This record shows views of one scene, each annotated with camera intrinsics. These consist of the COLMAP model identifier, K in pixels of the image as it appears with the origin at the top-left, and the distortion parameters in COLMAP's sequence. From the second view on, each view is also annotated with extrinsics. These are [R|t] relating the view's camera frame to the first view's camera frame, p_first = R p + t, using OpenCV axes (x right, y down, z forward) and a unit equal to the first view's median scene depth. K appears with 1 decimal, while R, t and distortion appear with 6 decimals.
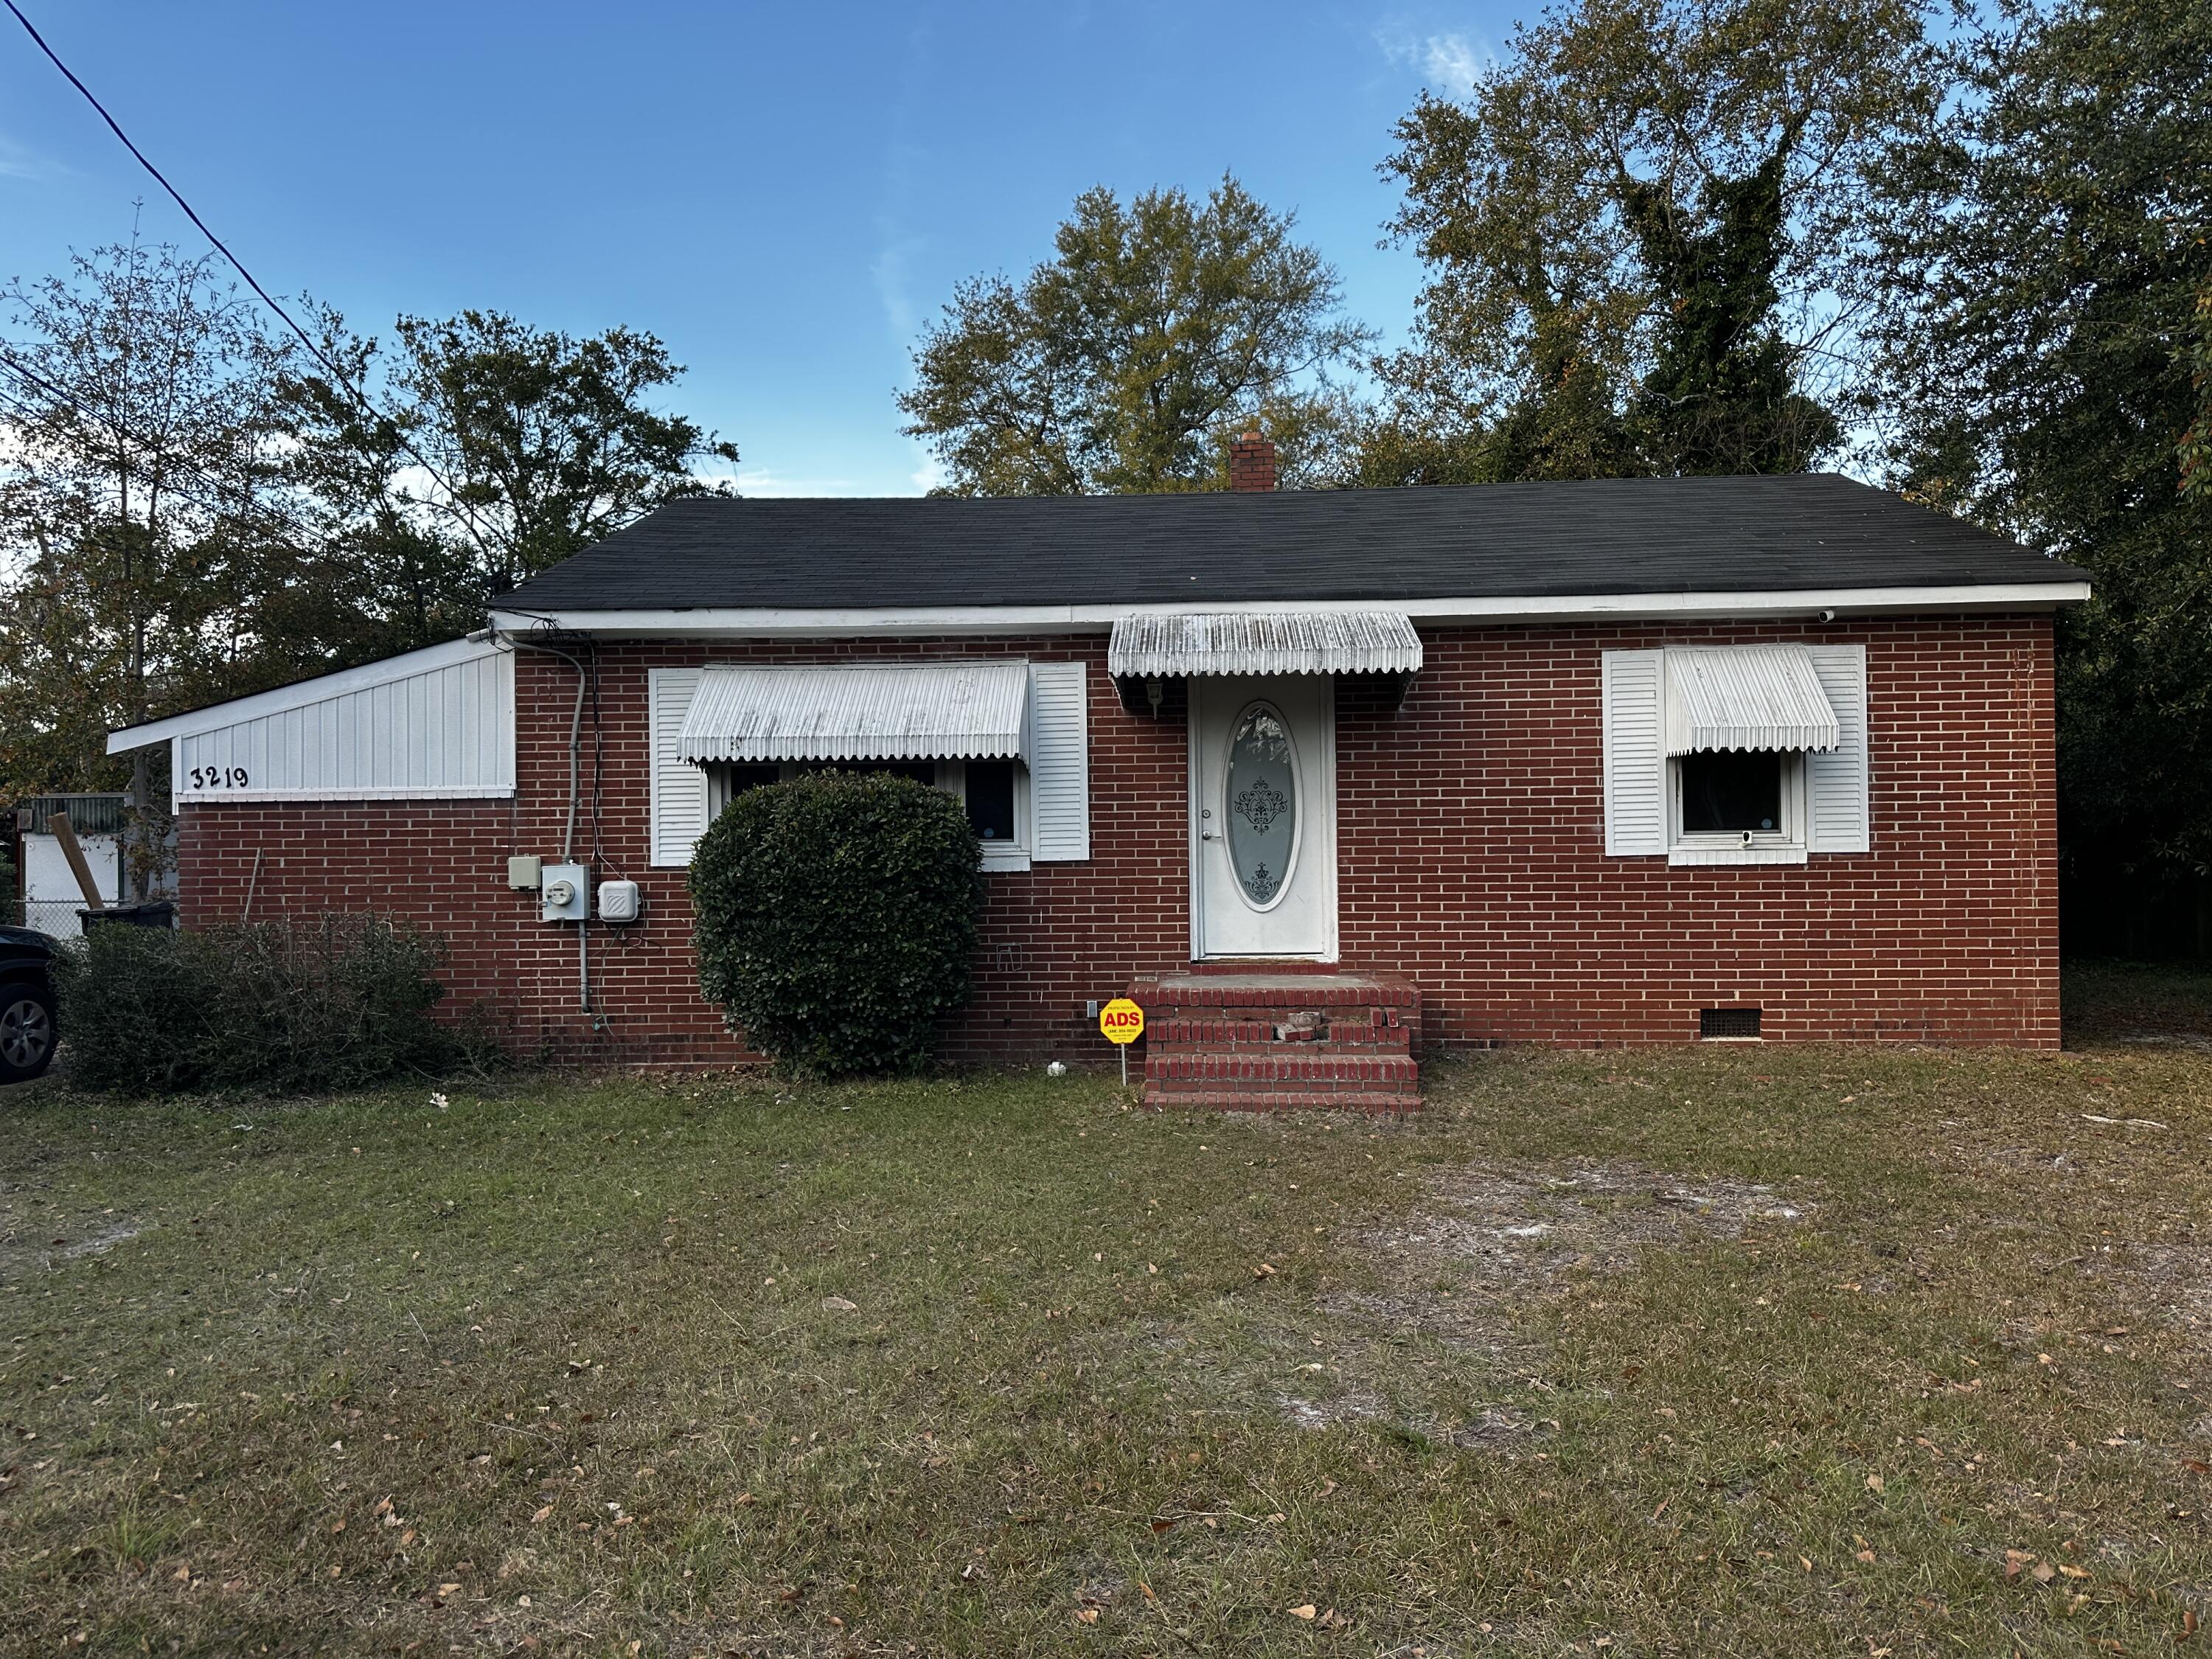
lens RADIAL K [[1554.3, 0, 1123.2], [0, 1554.3, 782.1], [0, 0, 1]] dist [0.055909, -0.008129]
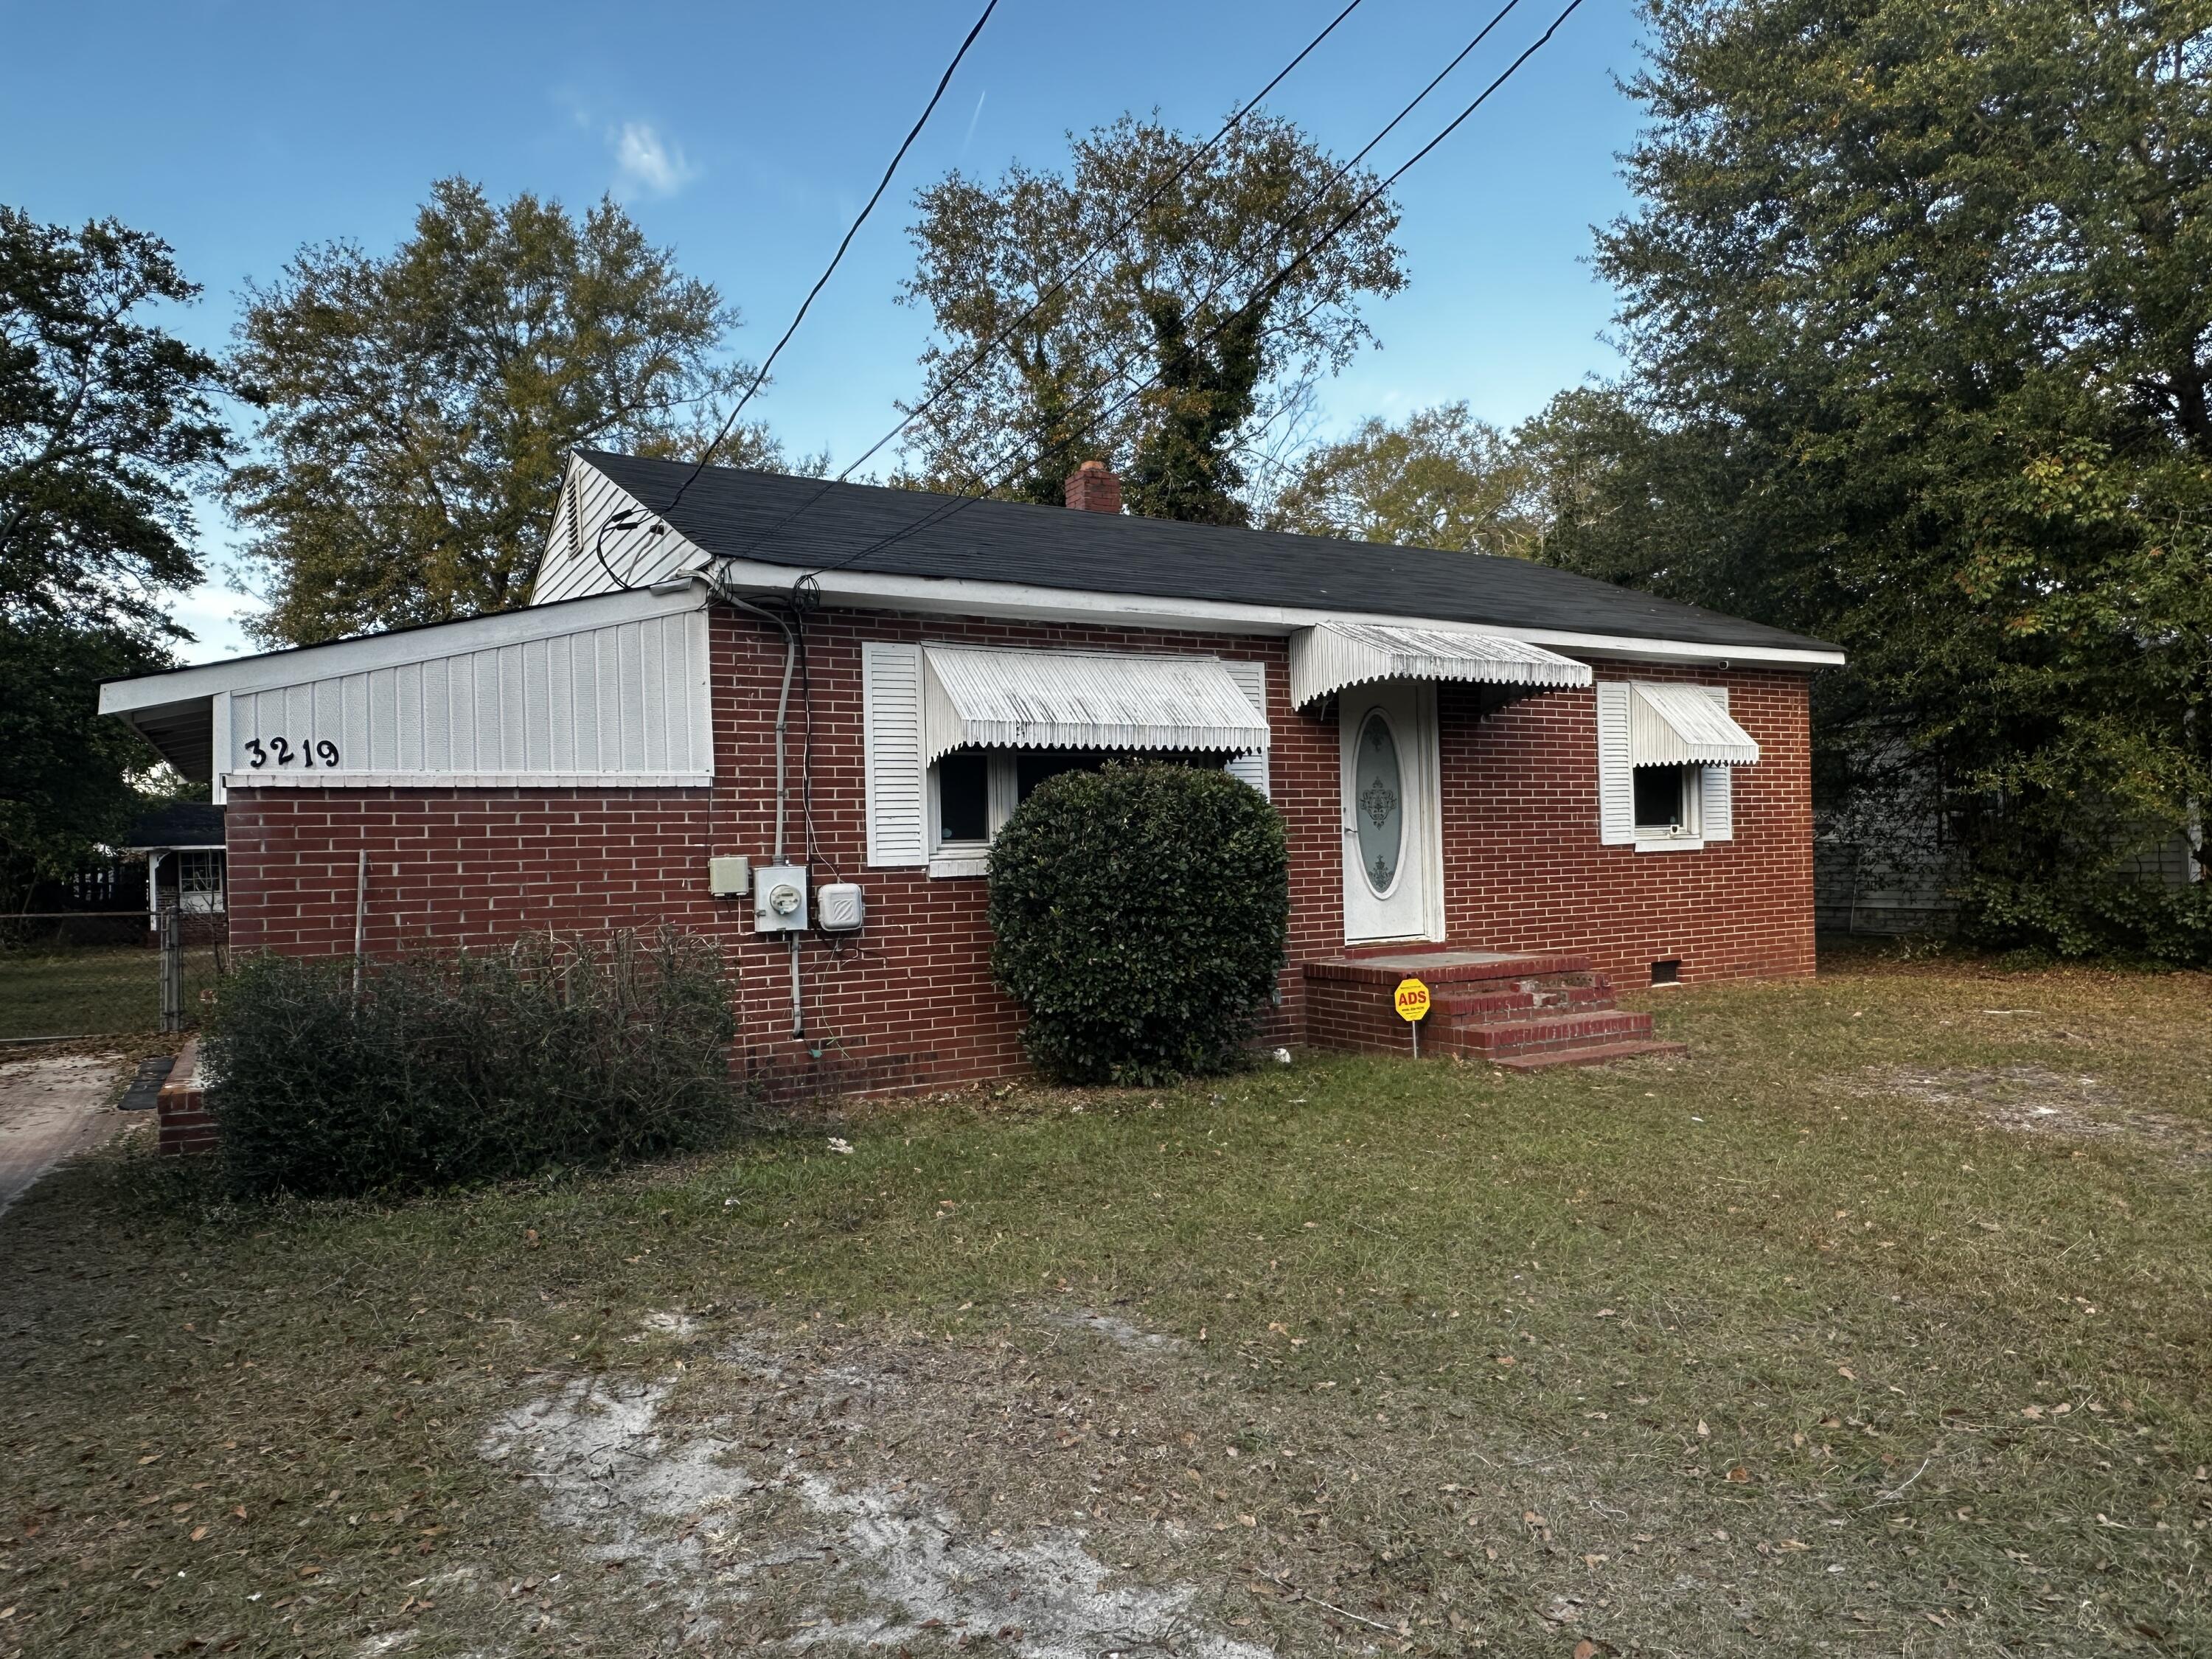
lens RADIAL K [[1414.1, 0, 1105.4], [0, 1414.1, 813.6], [0, 0, 1]] dist [-0.007265, -0.000052]
pose [[0.843721, 0.003921, 0.536767, -0.615572], [-0.005906, 0.999981, 0.001980, 0.021571], [-0.536749, -0.004841, 0.843728, 0.257432]]
